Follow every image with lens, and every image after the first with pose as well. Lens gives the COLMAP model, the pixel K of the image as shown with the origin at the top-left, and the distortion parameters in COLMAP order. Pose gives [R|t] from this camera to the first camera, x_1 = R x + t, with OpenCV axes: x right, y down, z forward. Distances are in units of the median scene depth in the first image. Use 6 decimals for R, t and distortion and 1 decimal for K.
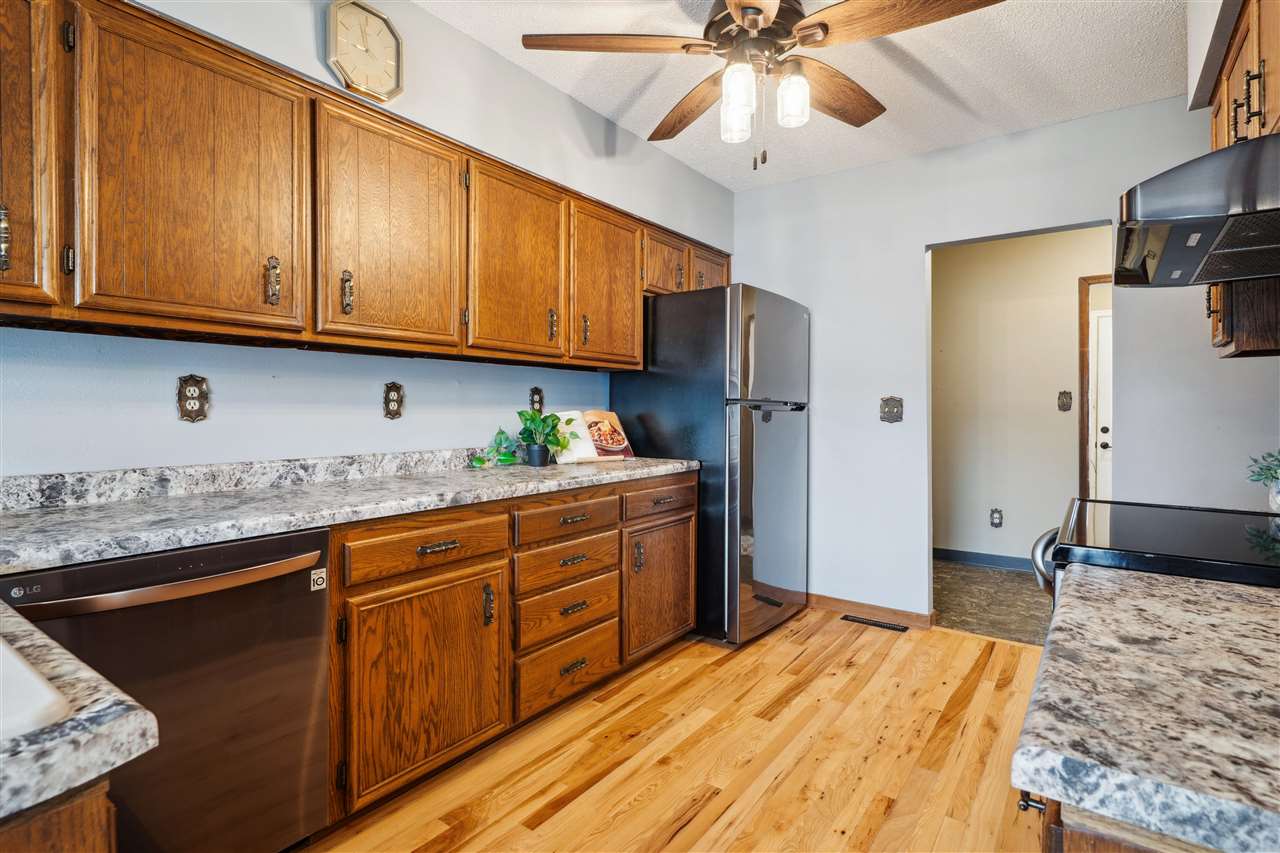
lens RADIAL K [[637.6, 0, 643.2], [0, 637.6, 415.3], [0, 0, 1]] dist [0.003862, 0.000071]
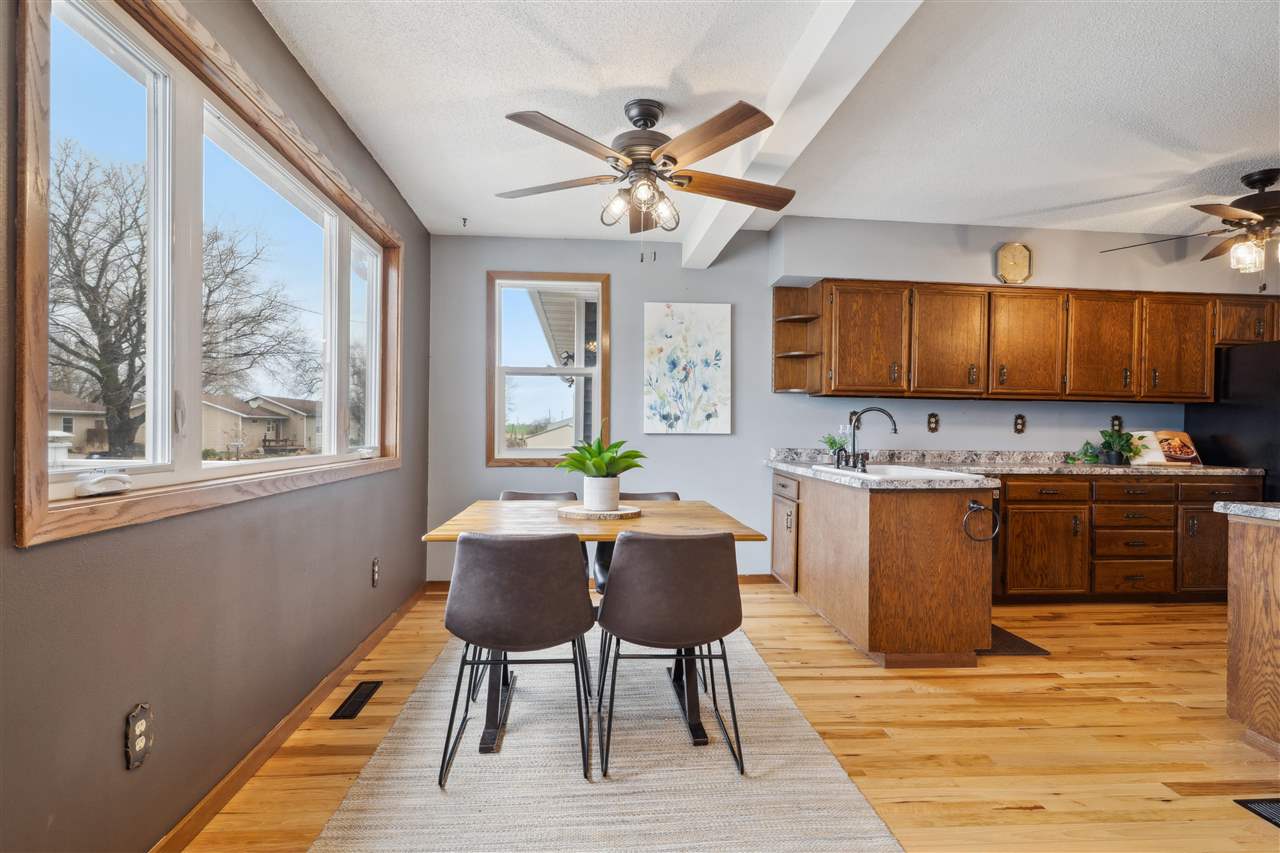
lens RADIAL K [[630.9, 0, 632.6], [0, 630.9, 430.8], [0, 0, 1]] dist [0.002572, -0.000153]
pose [[0.651025, 0.010082, -0.758989, 0.277078], [-0.020146, 0.999789, -0.003999, 0.027171], [0.758789, 0.017894, 0.651091, -1.061289]]
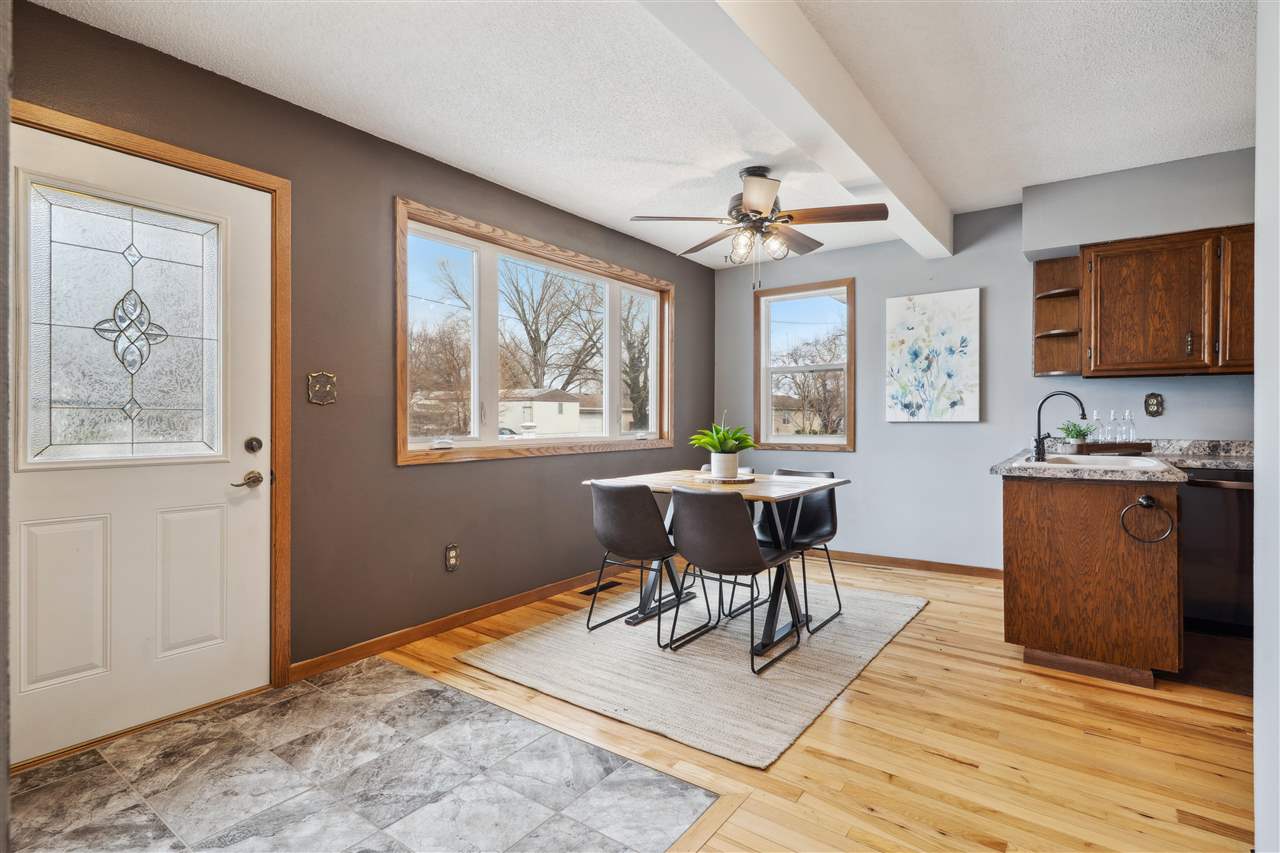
lens RADIAL K [[622.6, 0, 627.0], [0, 622.6, 422.2], [0, 0, 1]] dist [0.001679, -0.000557]
pose [[-0.022620, 0.007797, -0.999714, 0.820574], [-0.010701, 0.999910, 0.008041, 0.021785], [0.999687, 0.010880, -0.022535, -0.632331]]
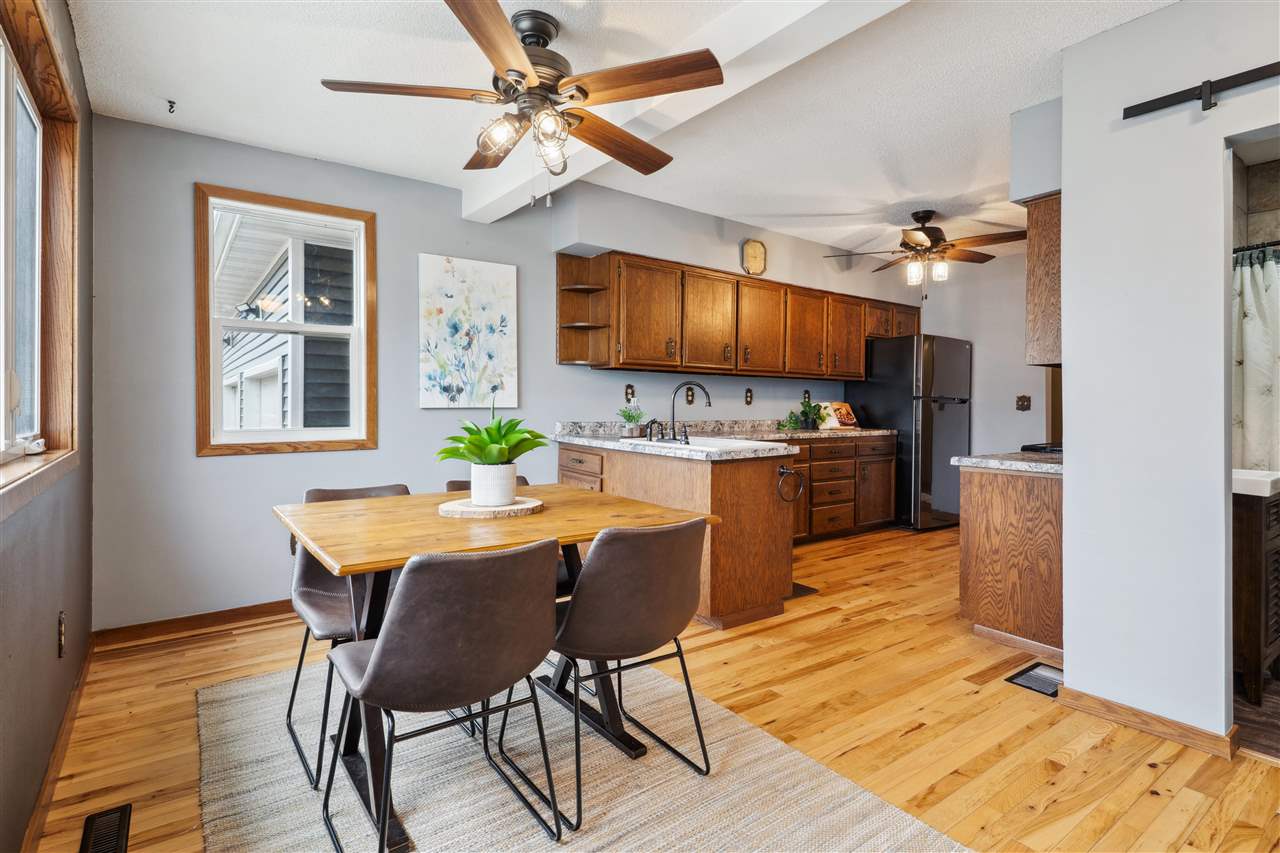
lens RADIAL K [[637.8, 0, 638.6], [0, 637.8, 407.7], [0, 0, 1]] dist [0.002532, 0.000043]
pose [[0.953226, 0.009500, -0.302108, -0.082309], [-0.011057, 0.999933, -0.003442, 0.025643], [0.302055, 0.006621, 0.953267, -1.172203]]
